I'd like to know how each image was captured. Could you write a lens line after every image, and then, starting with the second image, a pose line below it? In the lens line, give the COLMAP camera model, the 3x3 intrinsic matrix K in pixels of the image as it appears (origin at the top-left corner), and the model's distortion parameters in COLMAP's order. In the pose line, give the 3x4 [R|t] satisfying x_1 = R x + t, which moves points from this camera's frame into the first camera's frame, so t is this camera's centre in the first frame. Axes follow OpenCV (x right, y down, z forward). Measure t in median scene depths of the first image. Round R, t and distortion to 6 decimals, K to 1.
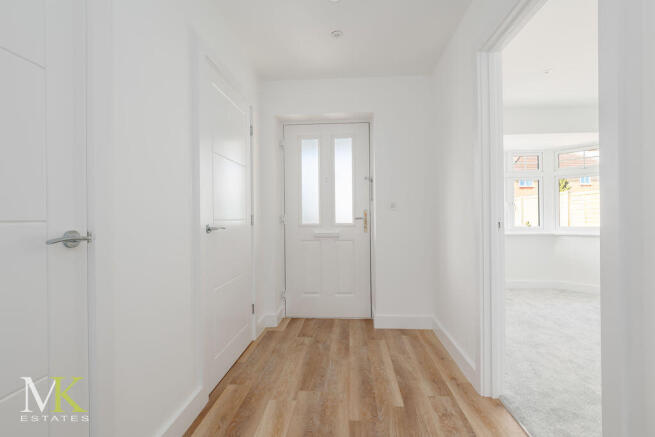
lens RADIAL K [[299.1, 0, 330.1], [0, 299.1, 217.5], [0, 0, 1]] dist [-0.005390, -0.000223]
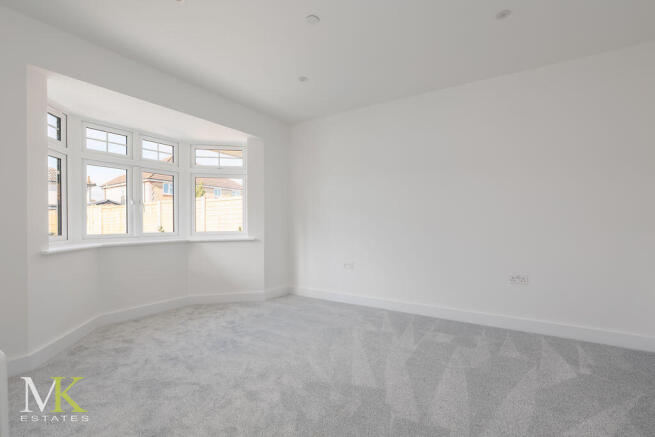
lens RADIAL K [[299.1, 0, 330.1], [0, 299.1, 217.5], [0, 0, 1]] dist [-0.005390, -0.000223]
pose [[0.479978, 0.021912, 0.877007, 0.186926], [0.006235, 0.999578, -0.028387, 0.015868], [-0.877258, 0.019093, 0.479639, 0.228730]]
